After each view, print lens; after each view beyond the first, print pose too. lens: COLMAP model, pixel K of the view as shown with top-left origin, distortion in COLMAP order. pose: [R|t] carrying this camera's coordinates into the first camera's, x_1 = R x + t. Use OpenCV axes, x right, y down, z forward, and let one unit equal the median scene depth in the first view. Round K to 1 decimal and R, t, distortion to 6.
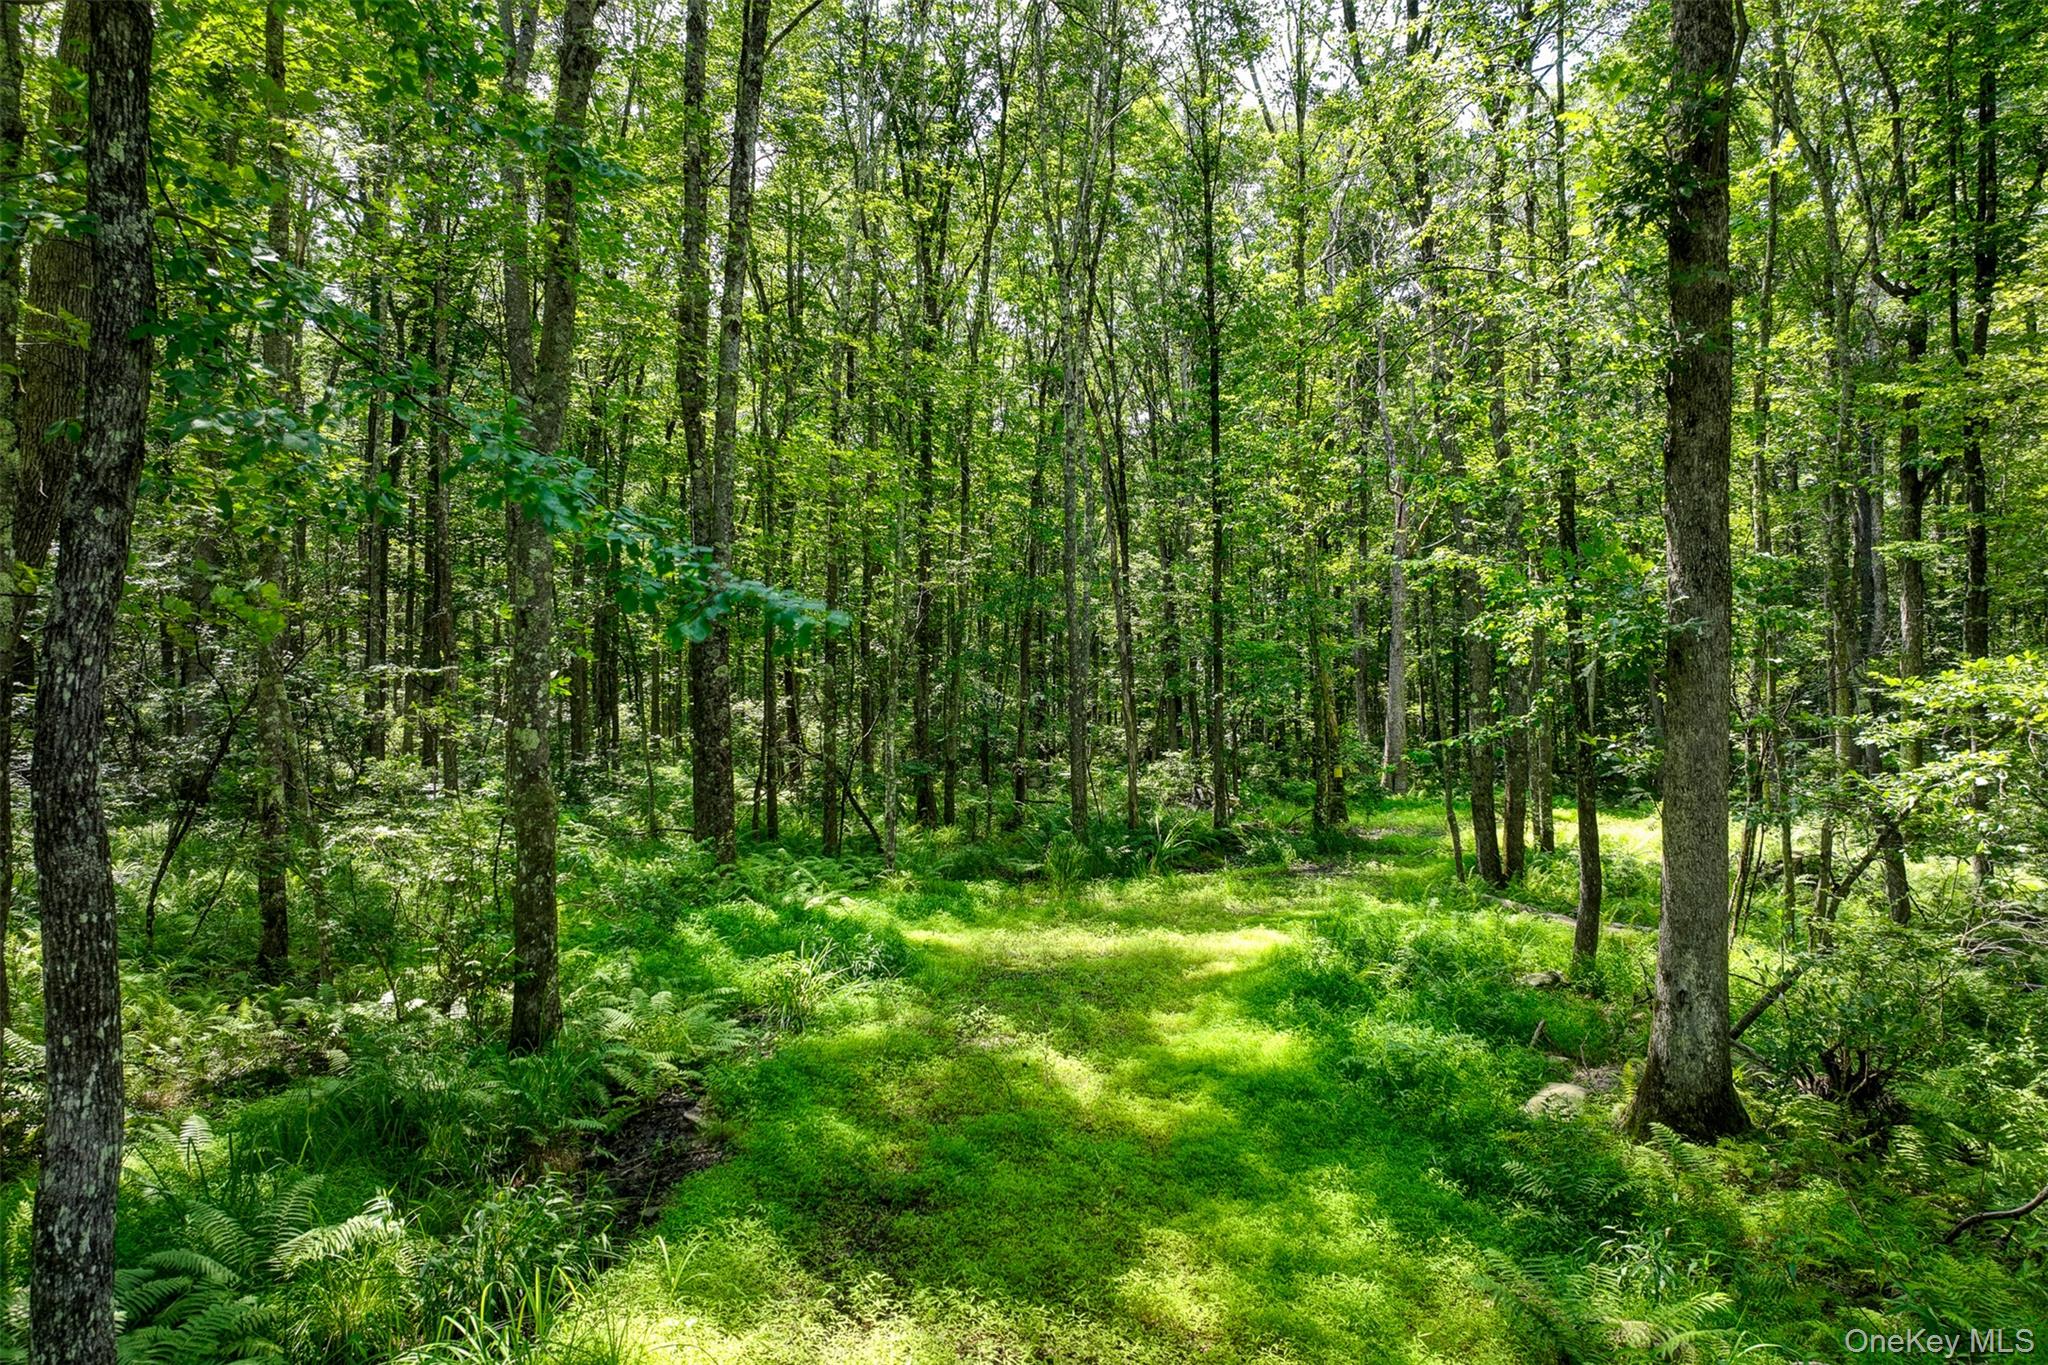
lens RADIAL K [[1425.6, 0, 1023.7], [0, 1425.6, 681.9], [0, 0, 1]] dist [0.008729, 0.000369]
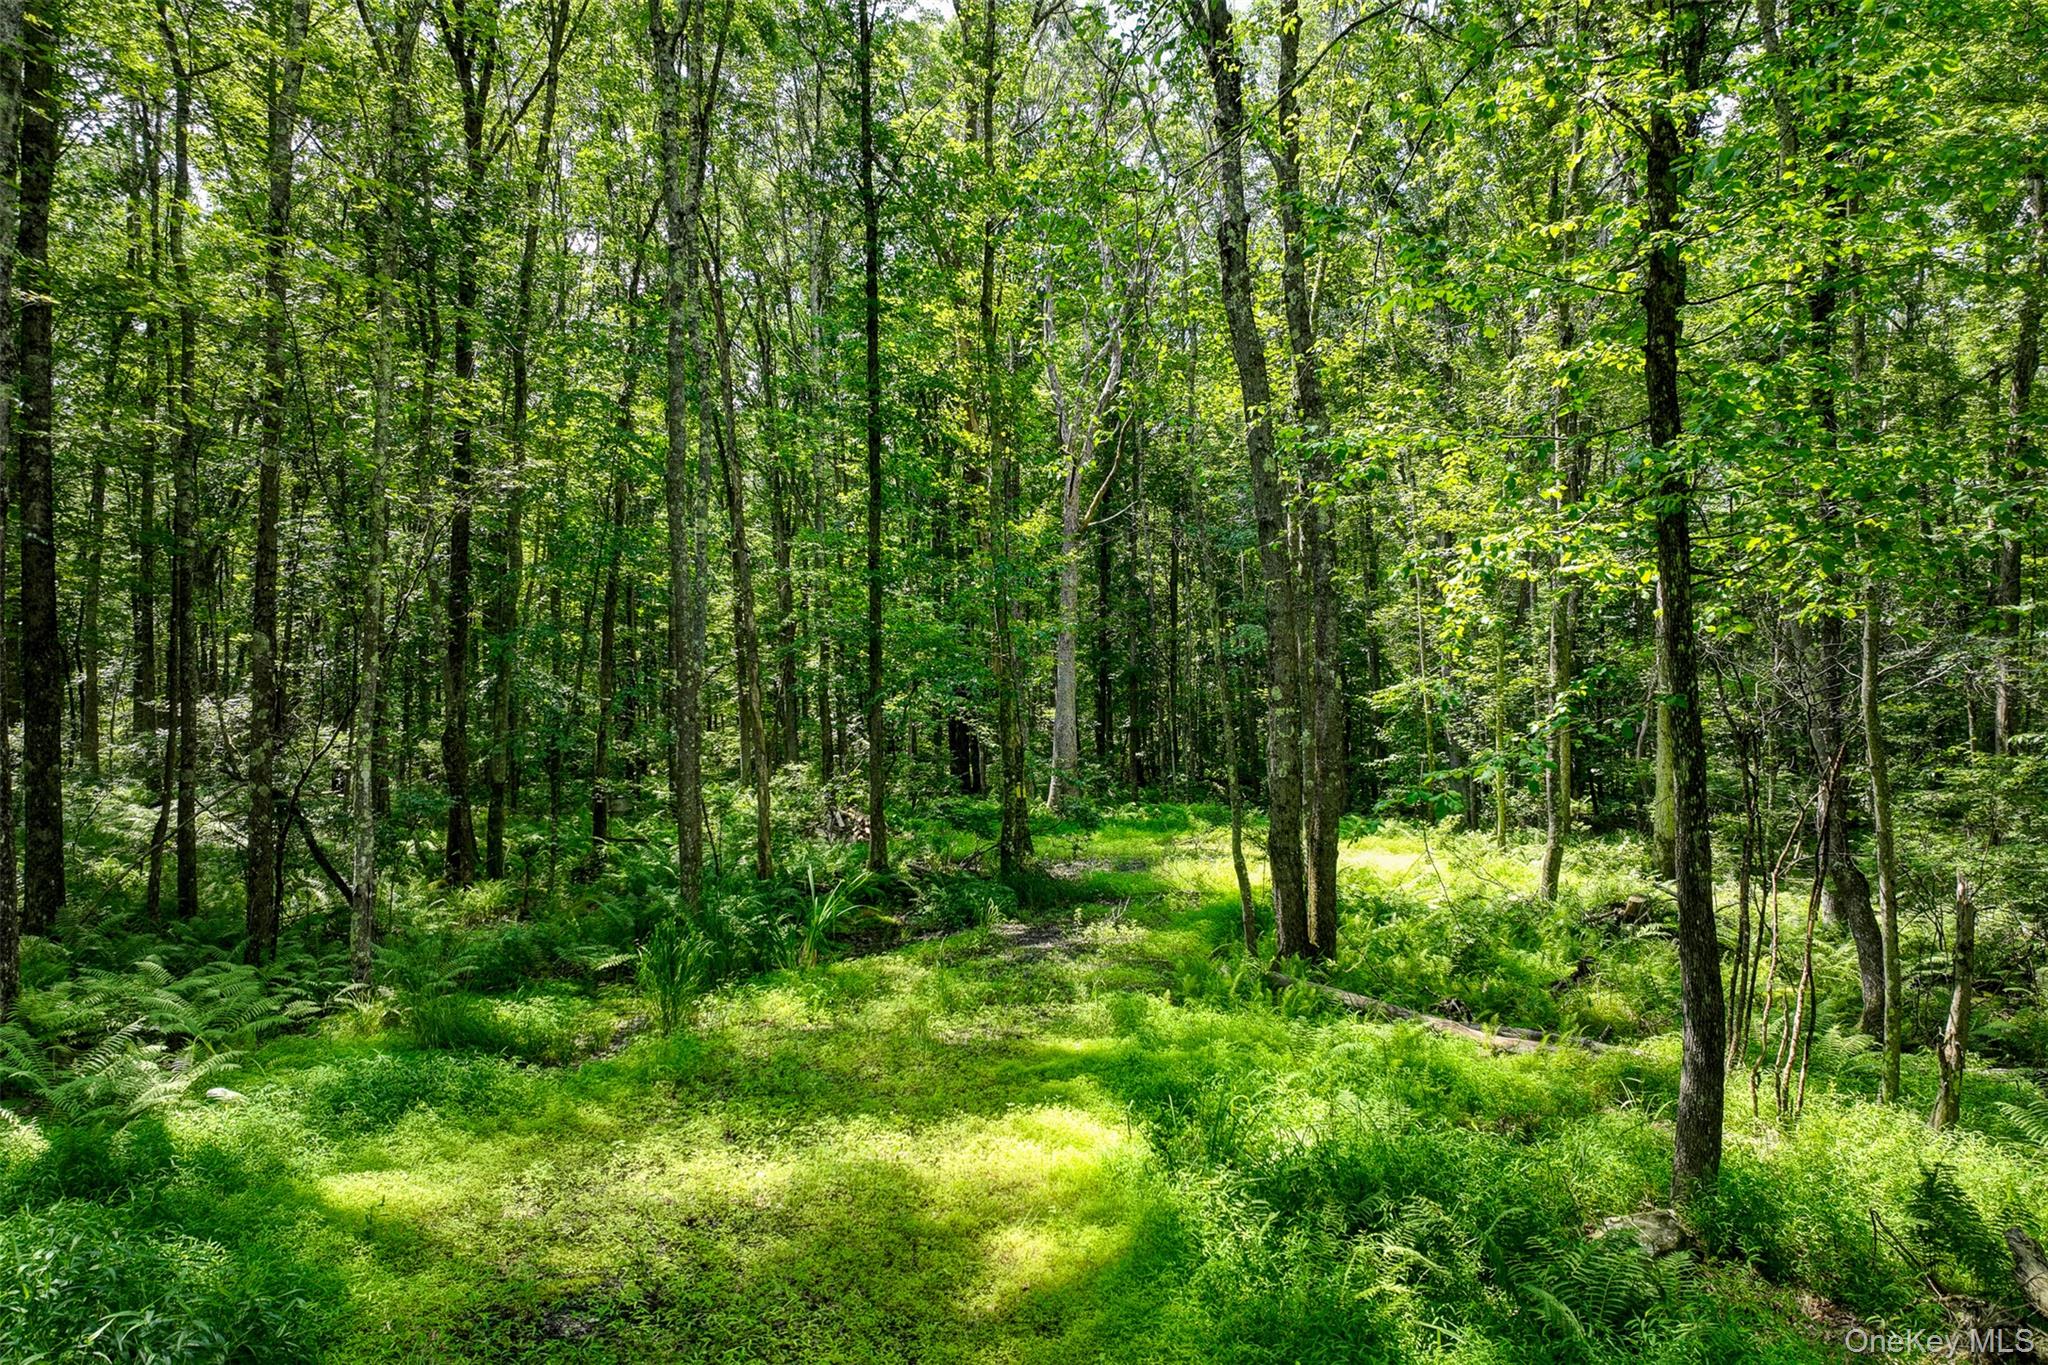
lens RADIAL K [[1425.6, 0, 1026.2], [0, 1425.6, 686.2], [0, 0, 1]] dist [0.008729, 0.000369]
pose [[0.959459, 0.005405, 0.281798, 0.001545], [-0.005920, 0.999982, 0.000977, 0.005279], [-0.281787, -0.002605, 0.959473, 0.266909]]
